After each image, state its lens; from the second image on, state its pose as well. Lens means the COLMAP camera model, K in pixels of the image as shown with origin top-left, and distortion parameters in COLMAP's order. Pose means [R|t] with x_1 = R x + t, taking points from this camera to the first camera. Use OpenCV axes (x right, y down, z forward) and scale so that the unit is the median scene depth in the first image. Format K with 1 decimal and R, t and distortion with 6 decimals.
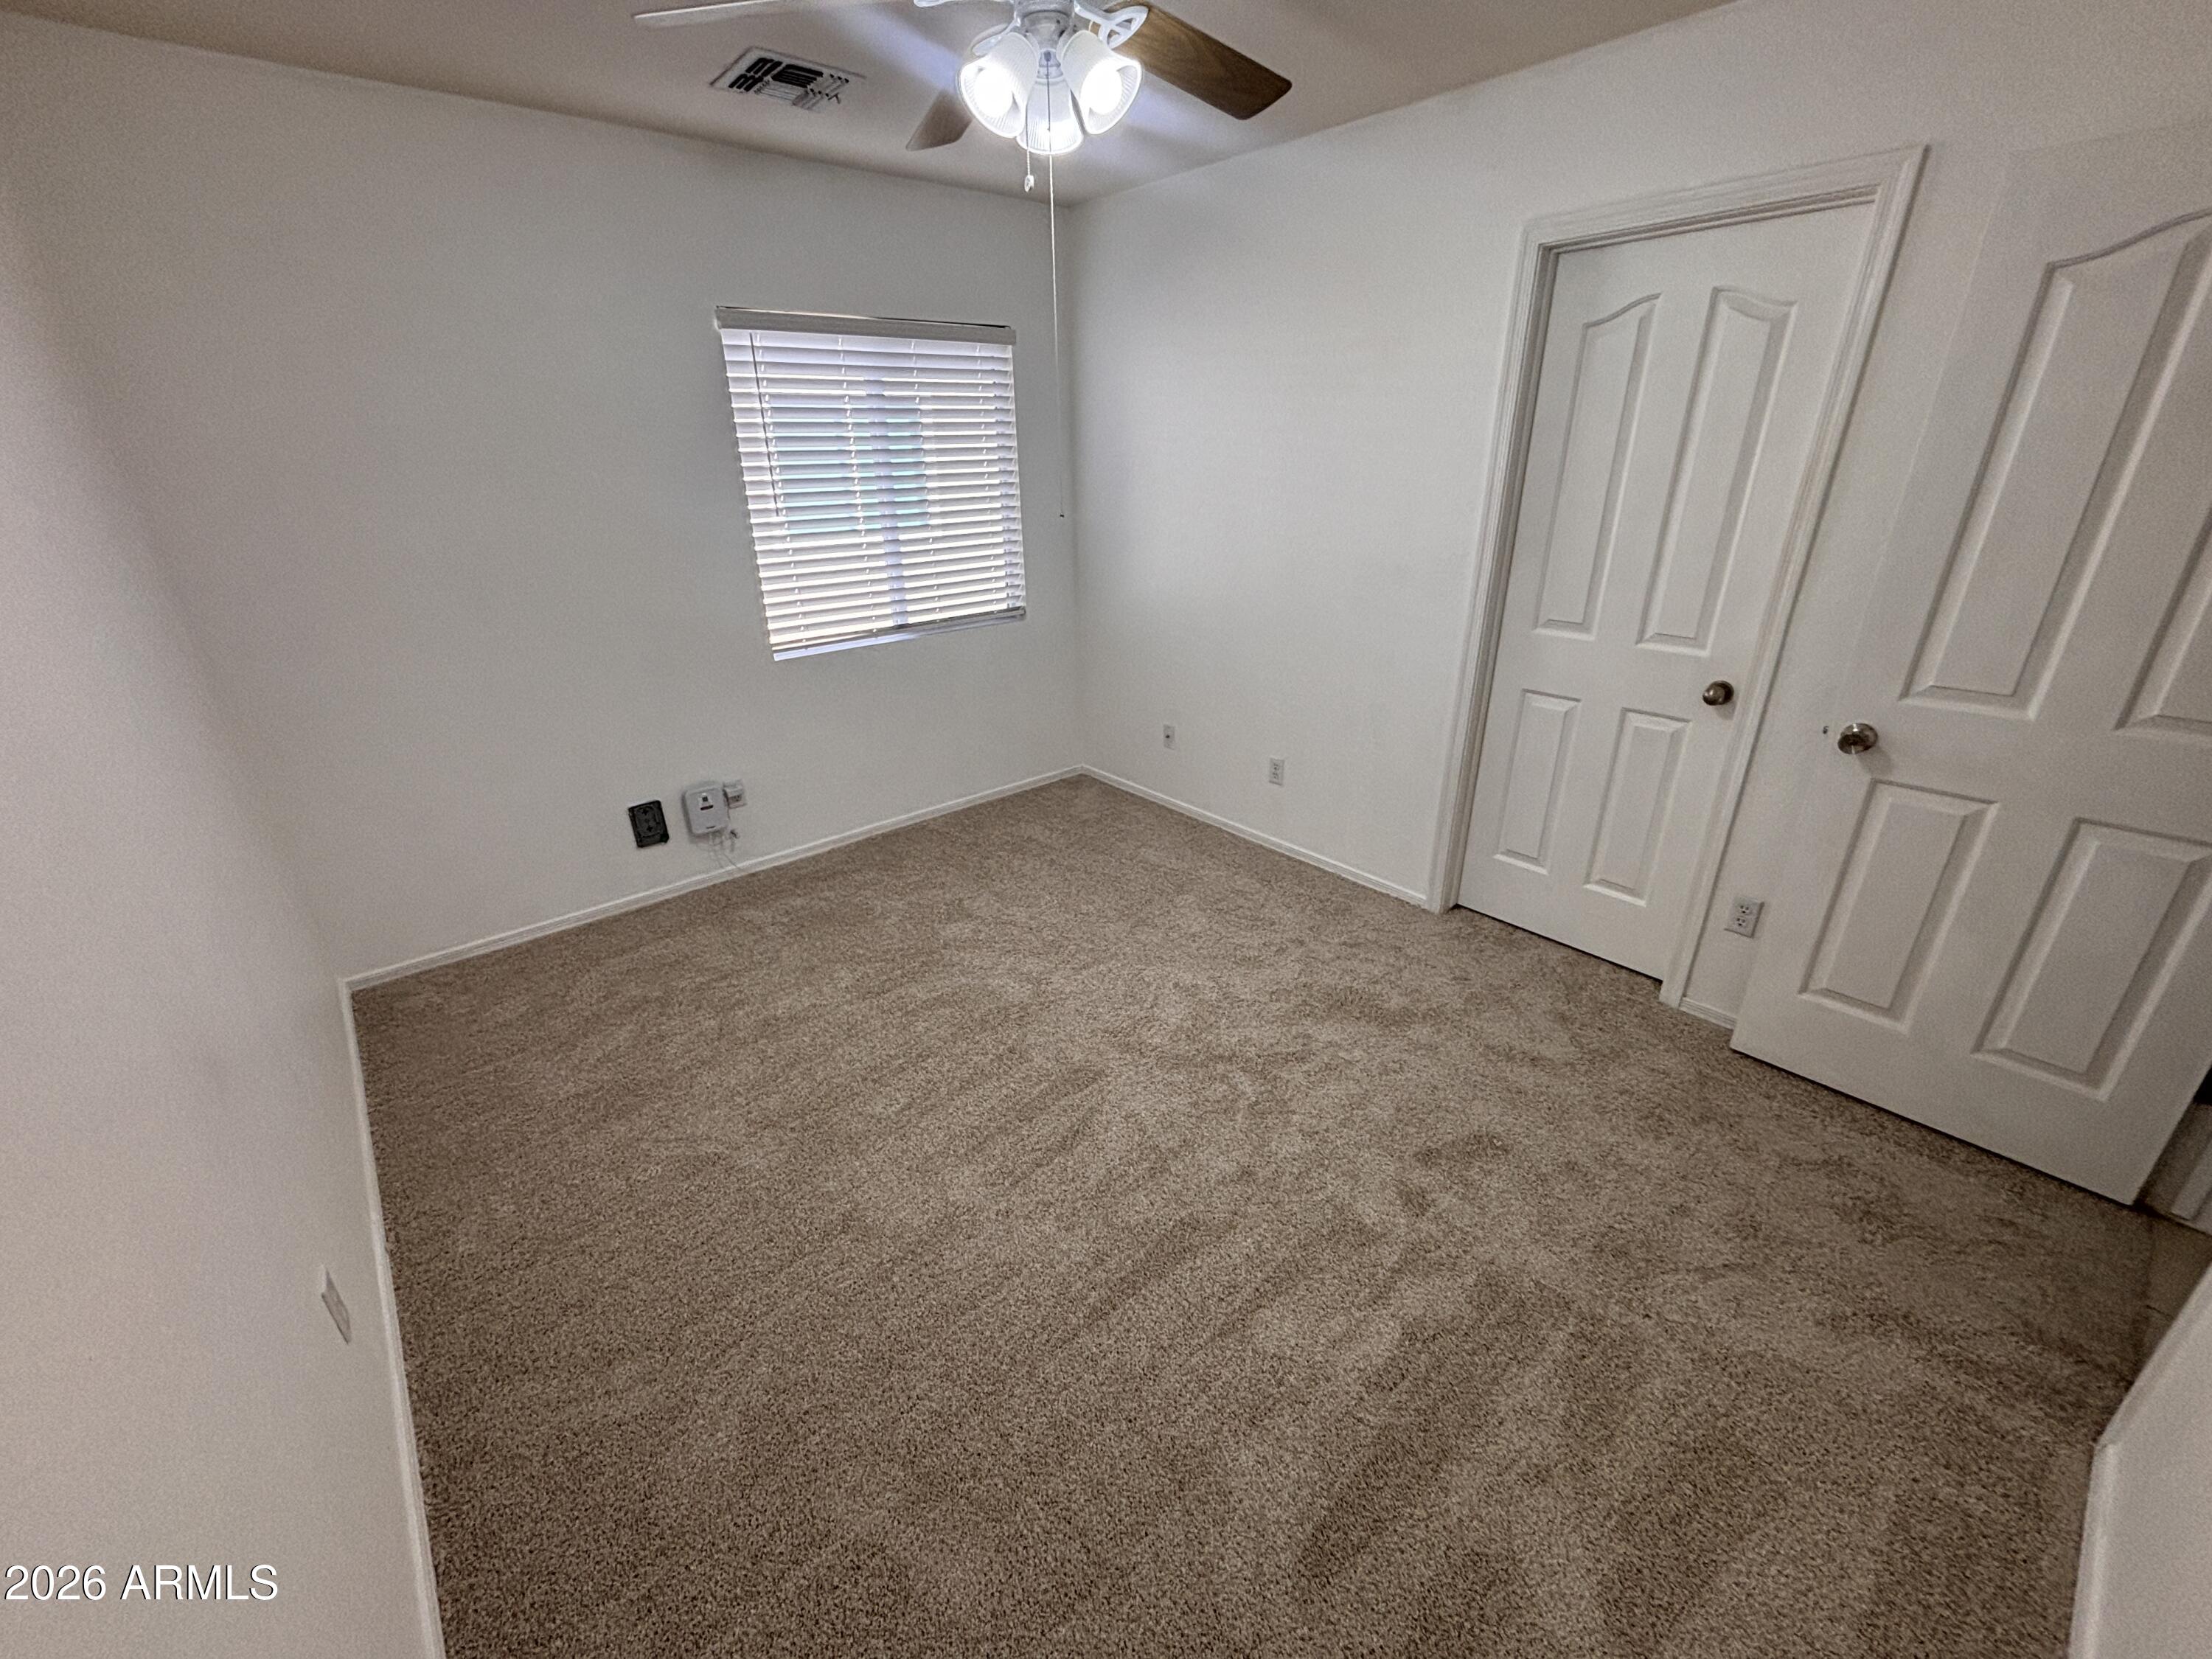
lens RADIAL K [[888.5, 0, 1103.3], [0, 888.5, 821.5], [0, 0, 1]] dist [0.040200, -0.016801]
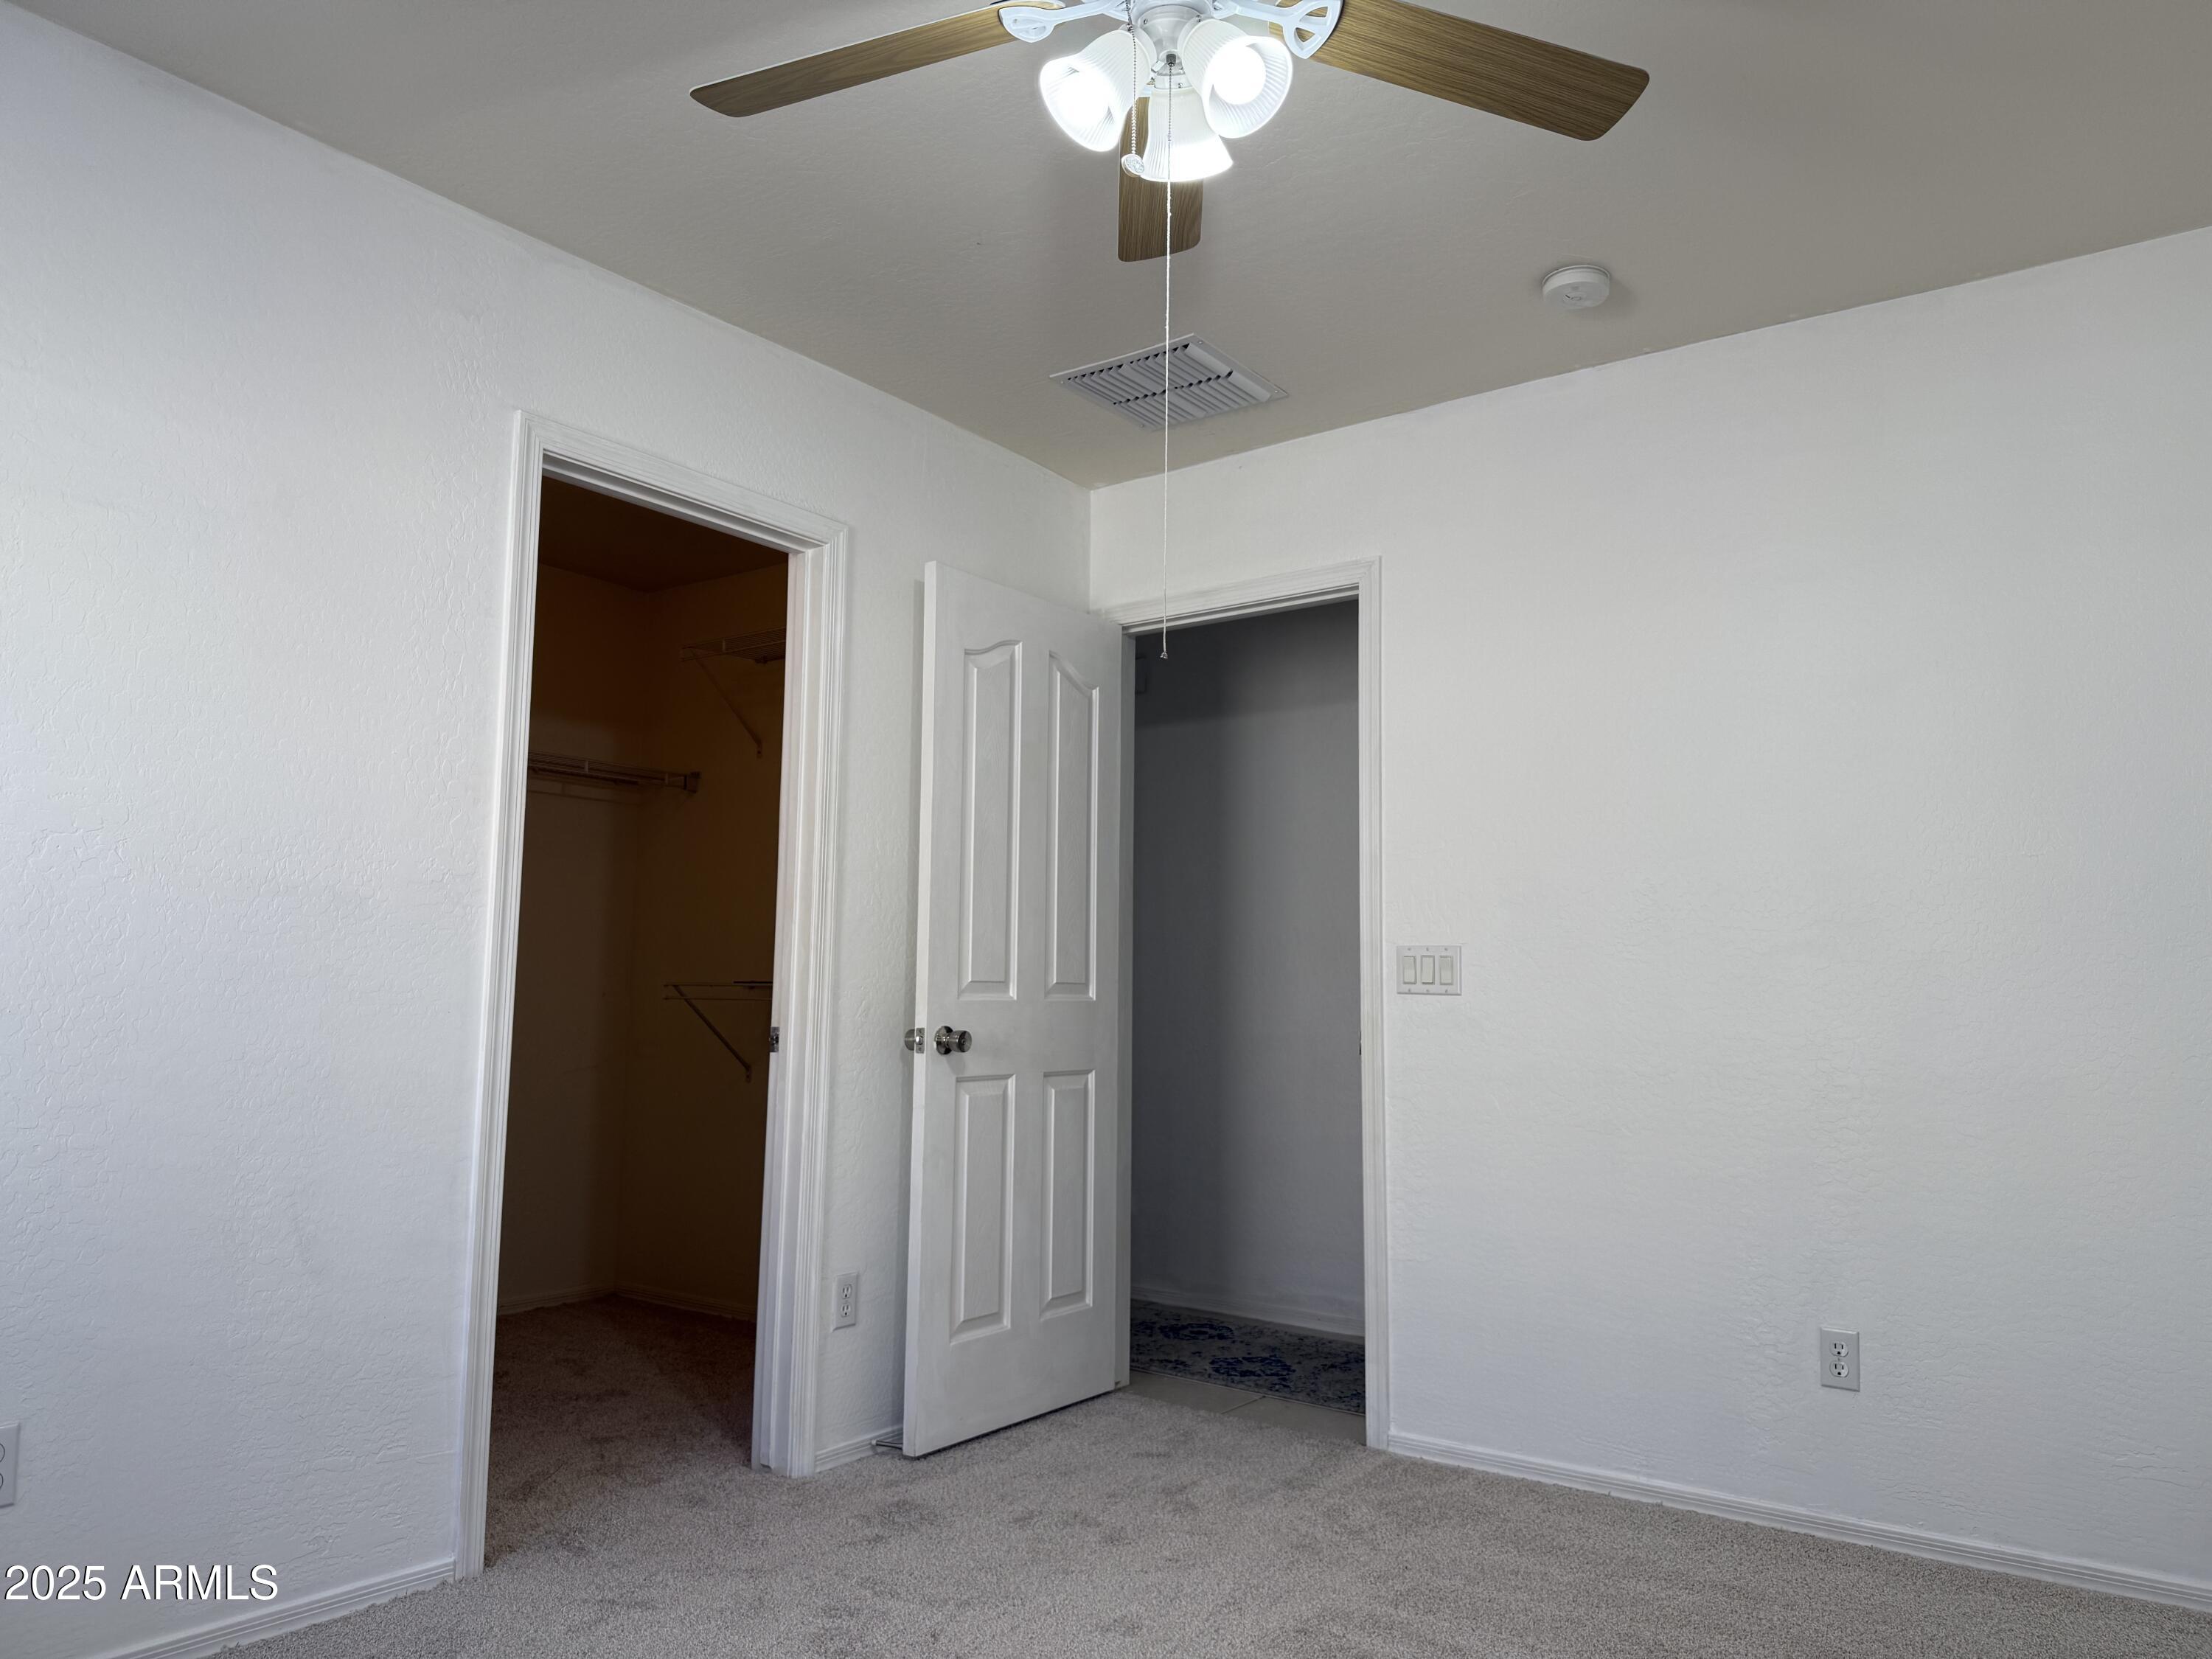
lens RADIAL K [[1553.4, 0, 1097.5], [0, 1553.4, 845.3], [0, 0, 1]] dist [0.077339, -0.072619]
pose [[-0.192885, 0.113300, 0.974658, -0.550163], [0.378894, 0.924868, -0.032529, -0.103878], [-0.905116, 0.363017, -0.221321, 0.698211]]
